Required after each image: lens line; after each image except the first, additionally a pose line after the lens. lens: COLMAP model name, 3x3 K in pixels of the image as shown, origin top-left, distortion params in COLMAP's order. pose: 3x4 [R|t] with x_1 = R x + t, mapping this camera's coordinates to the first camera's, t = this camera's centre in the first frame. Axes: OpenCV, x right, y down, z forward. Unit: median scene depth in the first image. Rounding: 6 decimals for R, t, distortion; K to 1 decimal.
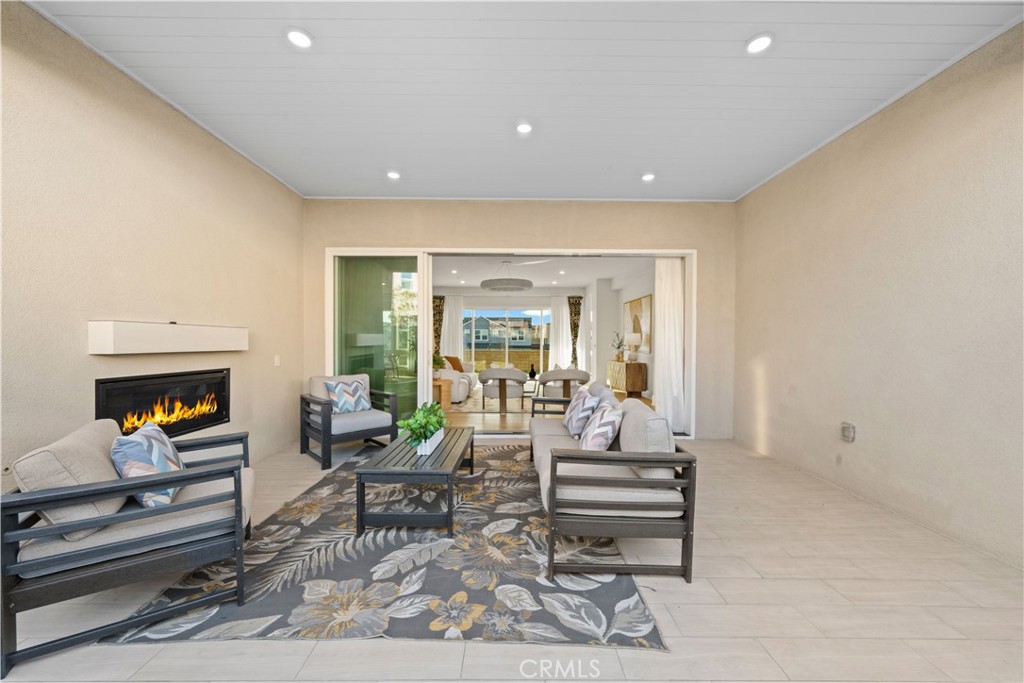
lens RADIAL K [[376.5, 0, 505.7], [0, 376.5, 340.0], [0, 0, 1]] dist [-0.005225, 0.000145]
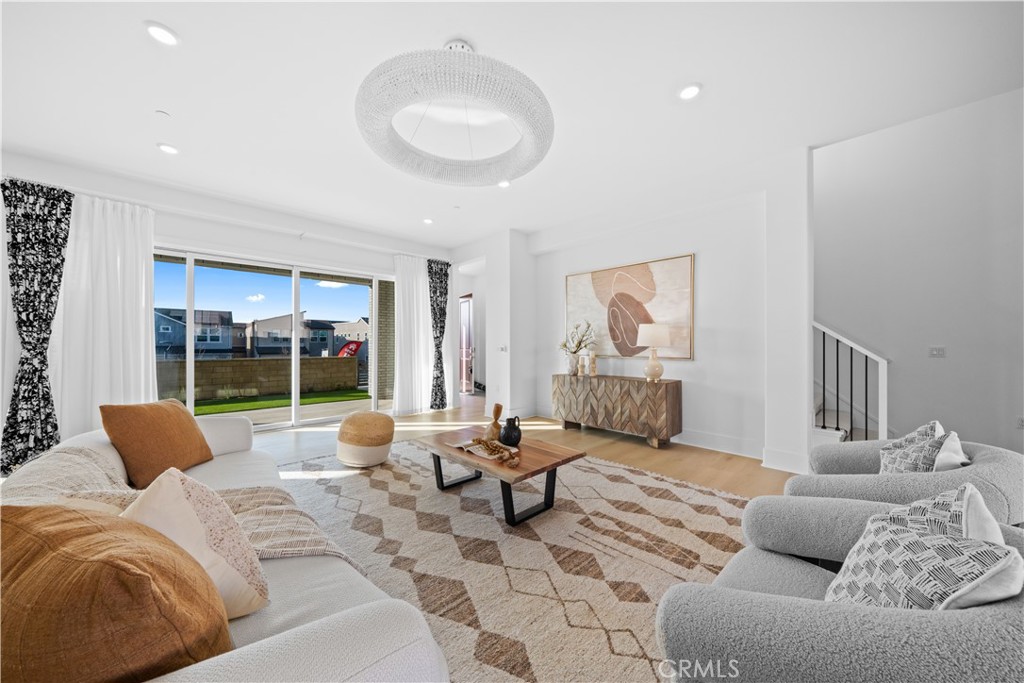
lens RADIAL K [[352.1, 0, 512.2], [0, 352.1, 340.5], [0, 0, 1]] dist [-0.003977, -0.000167]
pose [[0.717320, 0.004171, 0.696731, -0.103801], [-0.001362, 0.999989, -0.004584, 0.005361], [-0.696743, 0.002339, 0.717317, 0.549883]]
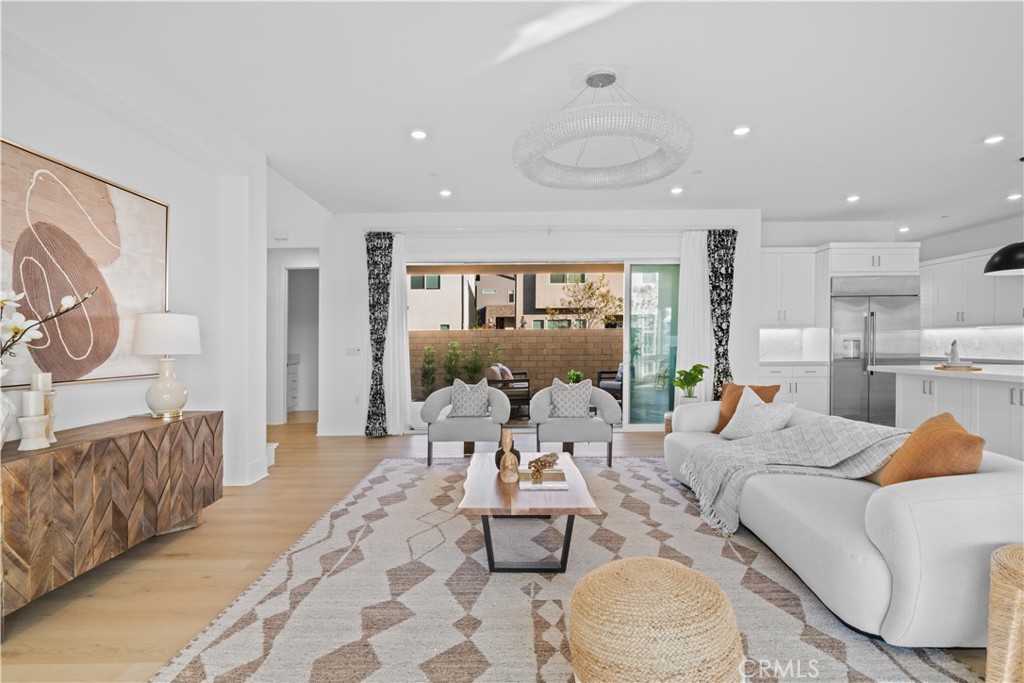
lens RADIAL K [[498.7, 0, 512.5], [0, 498.7, 345.3], [0, 0, 1]] dist [0.005551, 0.000501]
pose [[-0.999973, 0.001567, -0.007125, 0.051174], [0.001570, 0.999999, -0.000338, 0.004566], [0.007124, -0.000349, -0.999975, 0.976160]]
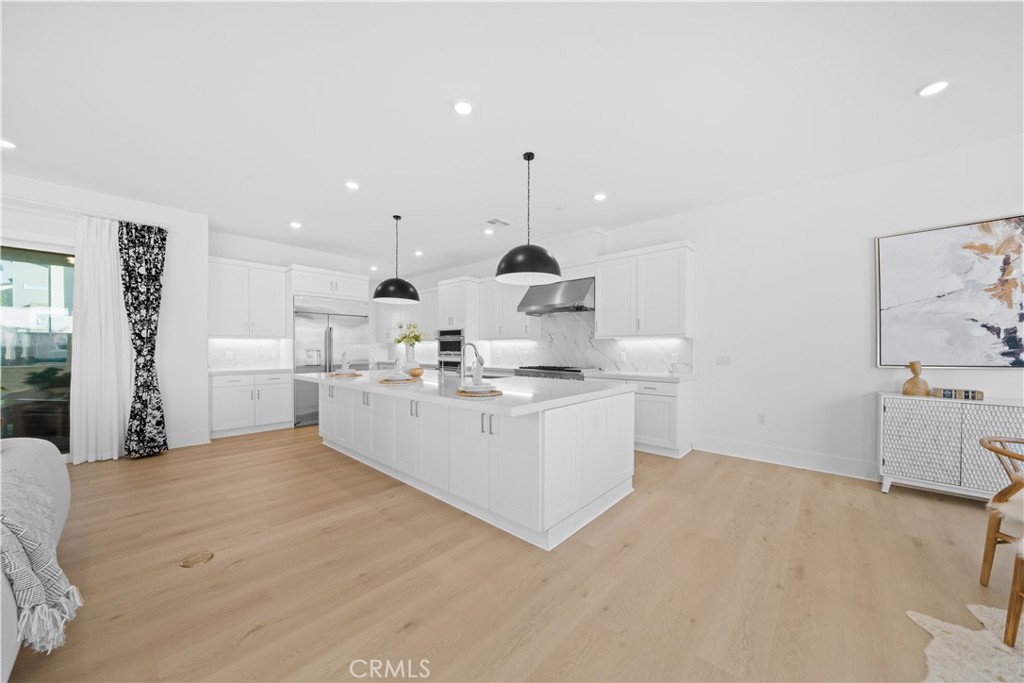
lens RADIAL K [[352.1, 0, 511.6], [0, 352.1, 352.9], [0, 0, 1]] dist [-0.003977, -0.000167]
pose [[-0.661517, 0.003297, -0.749923, -0.162867], [-0.000866, 0.999986, 0.005161, 0.000119], [0.749930, 0.004064, -0.661505, 0.922769]]
